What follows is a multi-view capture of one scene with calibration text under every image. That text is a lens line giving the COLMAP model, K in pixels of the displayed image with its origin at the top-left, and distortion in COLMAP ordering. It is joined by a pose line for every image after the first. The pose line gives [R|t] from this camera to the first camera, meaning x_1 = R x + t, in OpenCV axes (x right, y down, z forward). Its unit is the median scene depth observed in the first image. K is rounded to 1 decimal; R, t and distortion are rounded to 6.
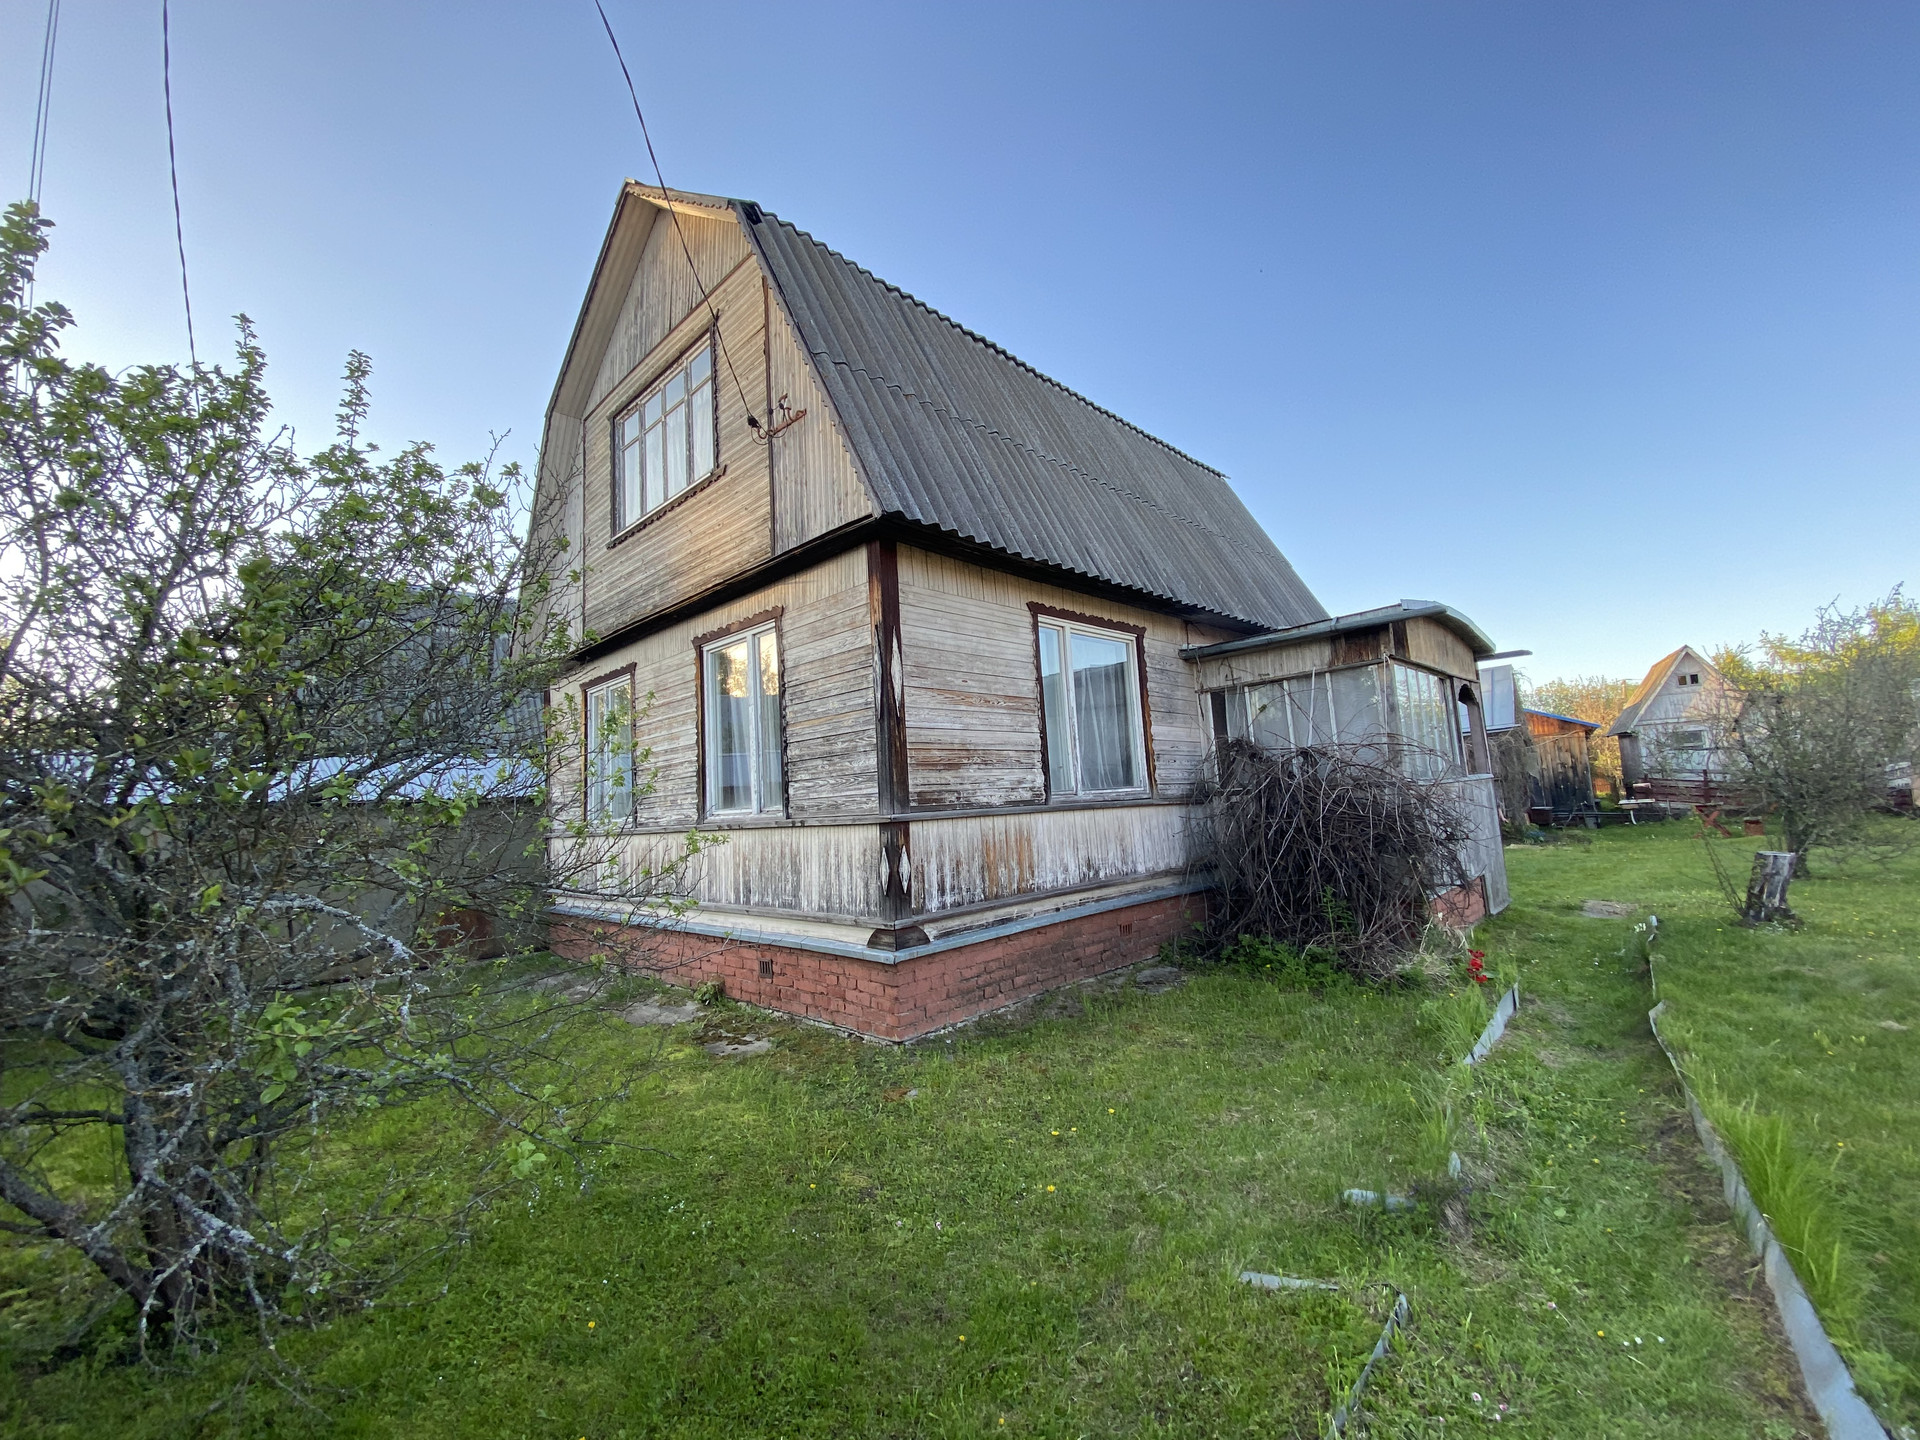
lens RADIAL K [[770.9, 0, 974.5], [0, 770.9, 726.9], [0, 0, 1]] dist [0.017761, -0.018921]
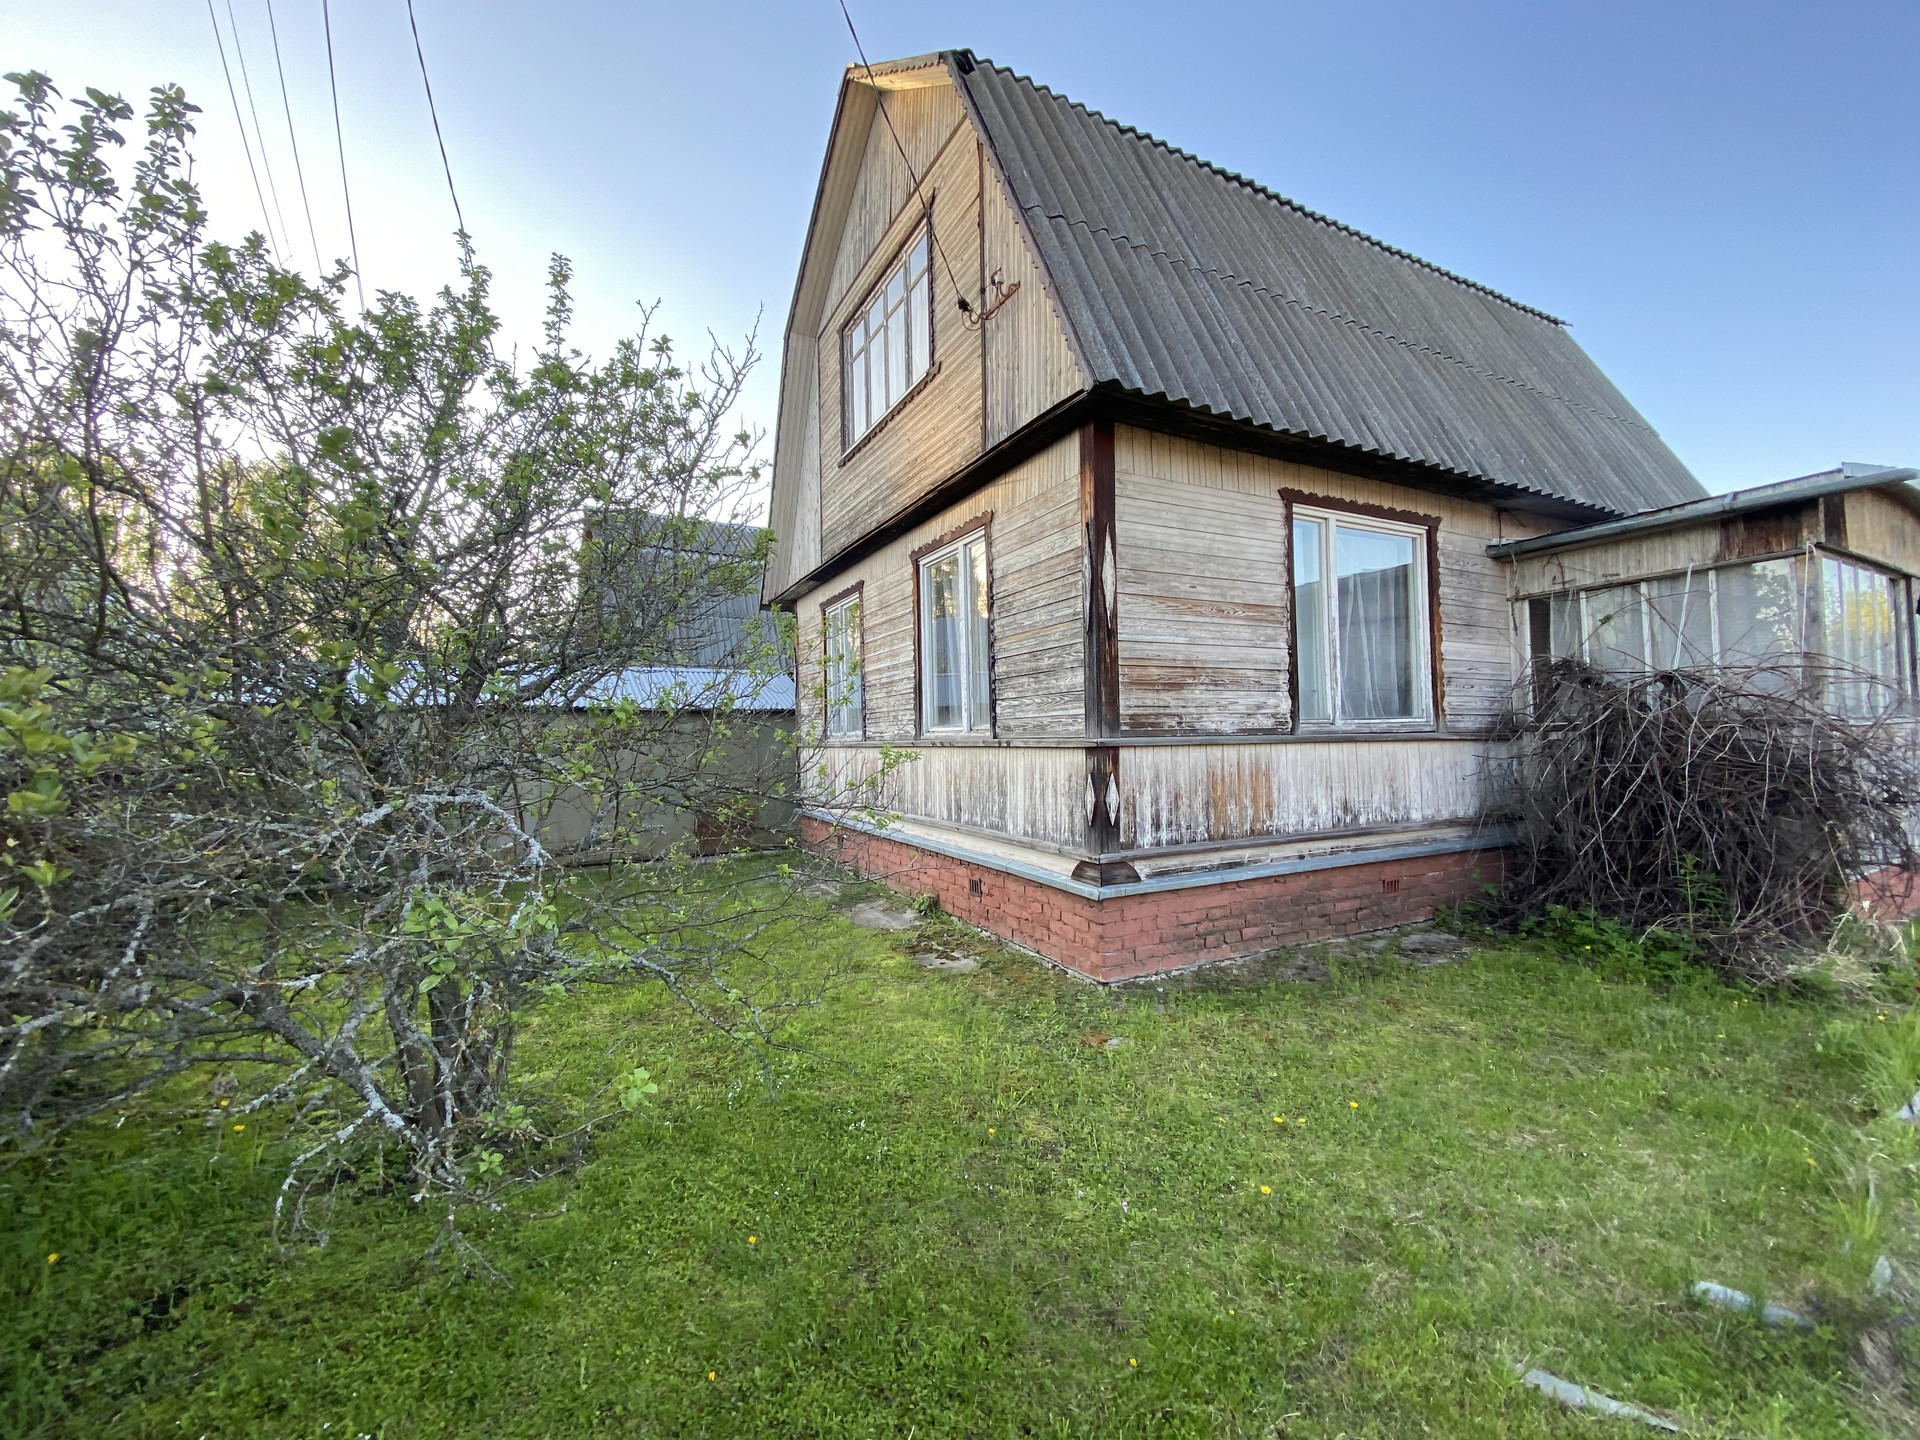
lens RADIAL K [[770.9, 0, 970.9], [0, 770.9, 727.0], [0, 0, 1]] dist [0.017761, -0.018921]
pose [[0.950090, 0.033593, -0.310161, 0.023827], [-0.003074, 0.995146, 0.098365, 0.012858], [0.311959, -0.092502, 0.945582, 0.099422]]
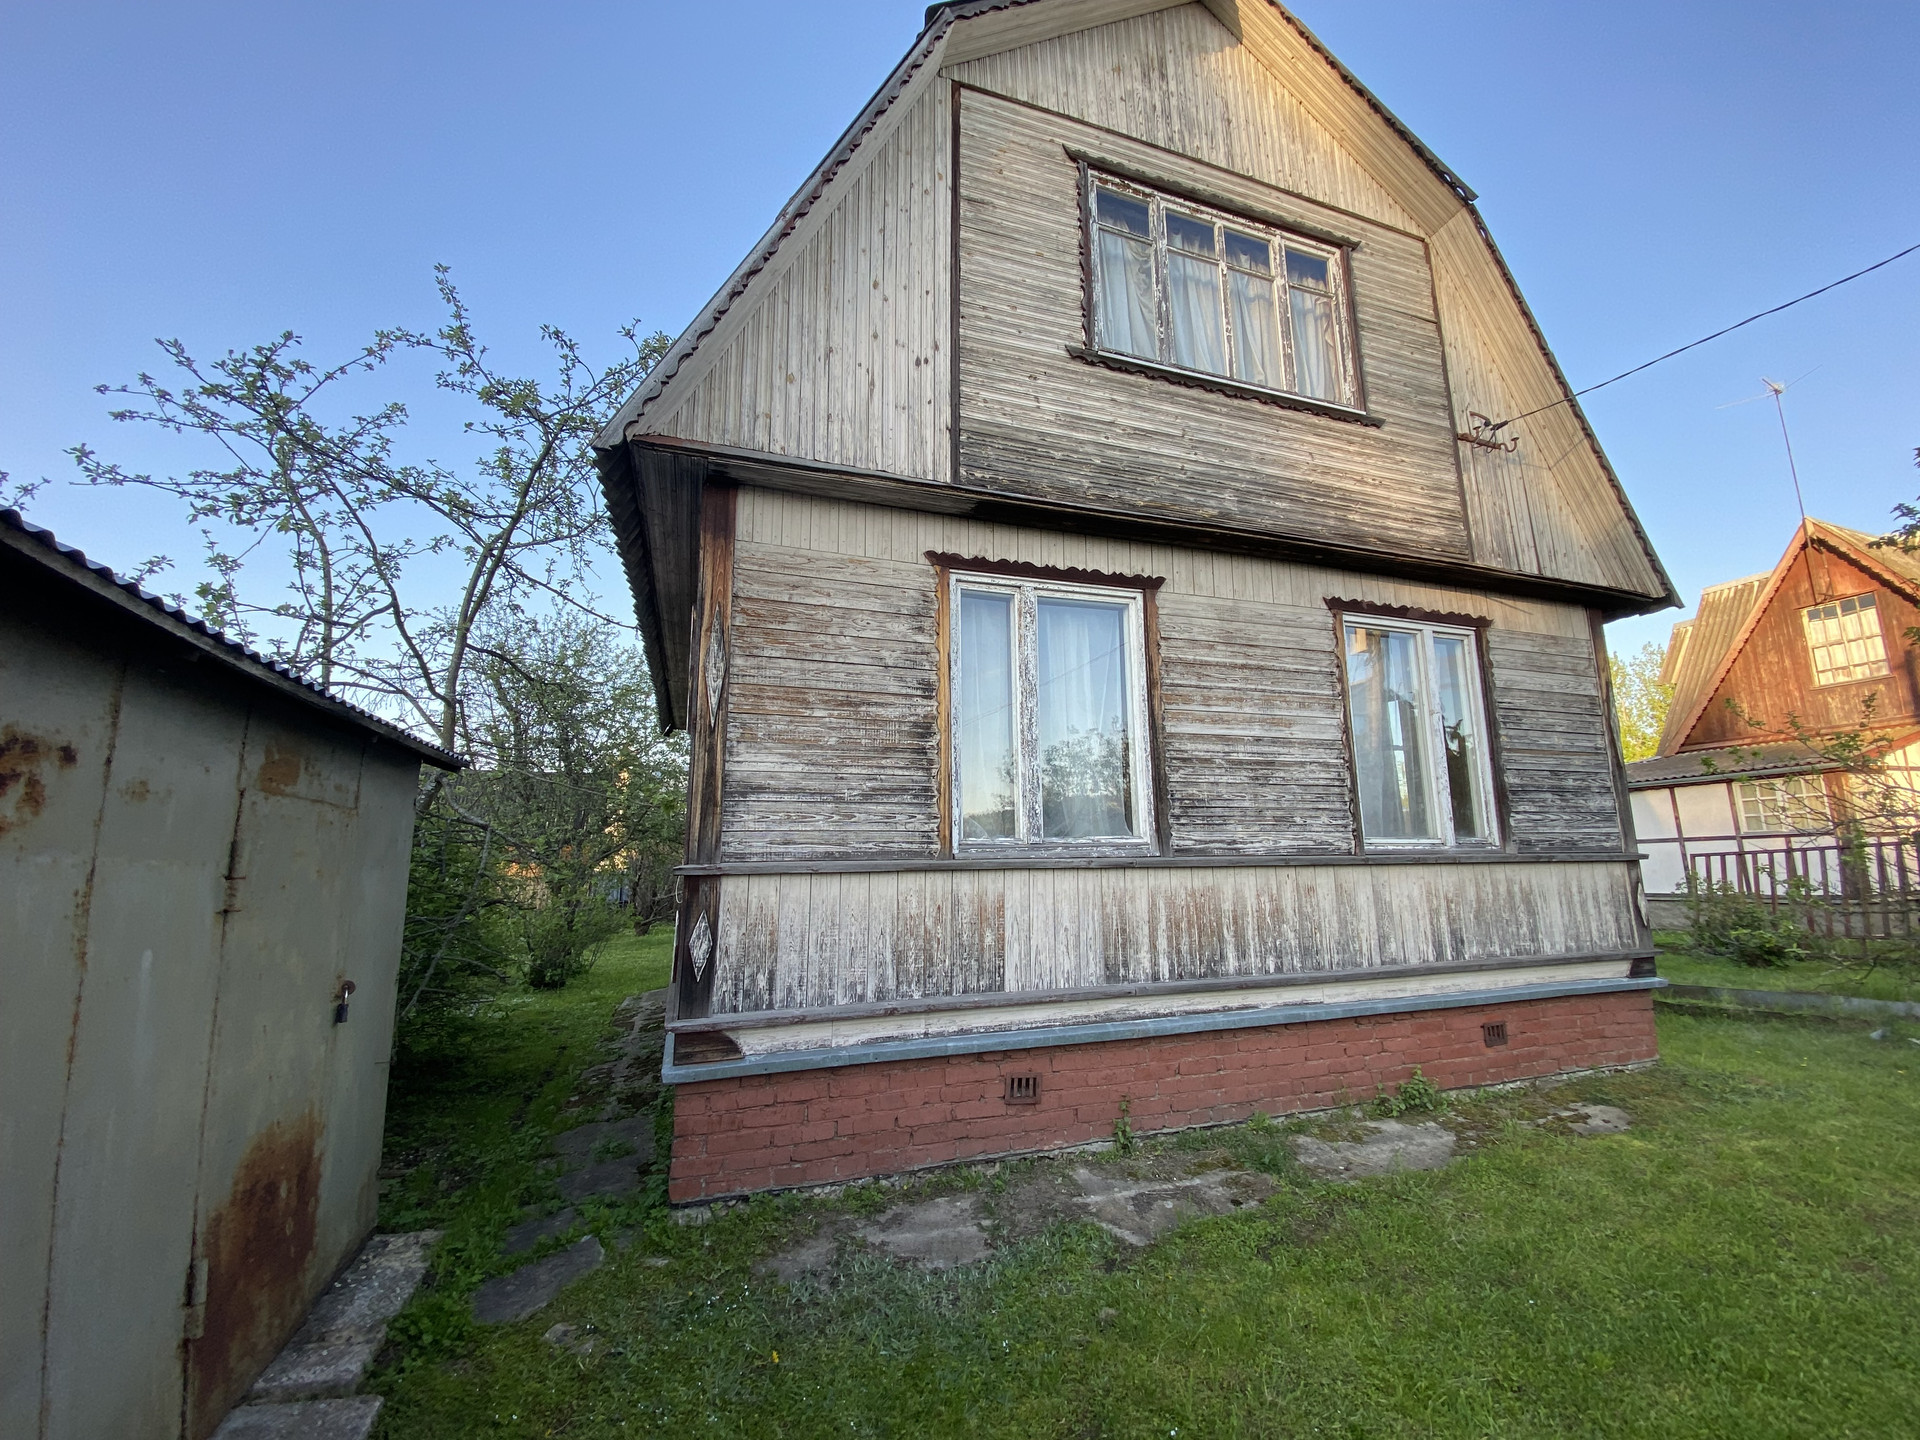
lens RADIAL K [[770.9, 0, 969.3], [0, 770.9, 722.9], [0, 0, 1]] dist [0.017761, -0.018921]
pose [[0.458039, 0.205882, 0.864762, -1.385928], [-0.107232, 0.978503, -0.176164, 0.204359], [-0.882441, -0.012040, 0.470270, 1.177209]]
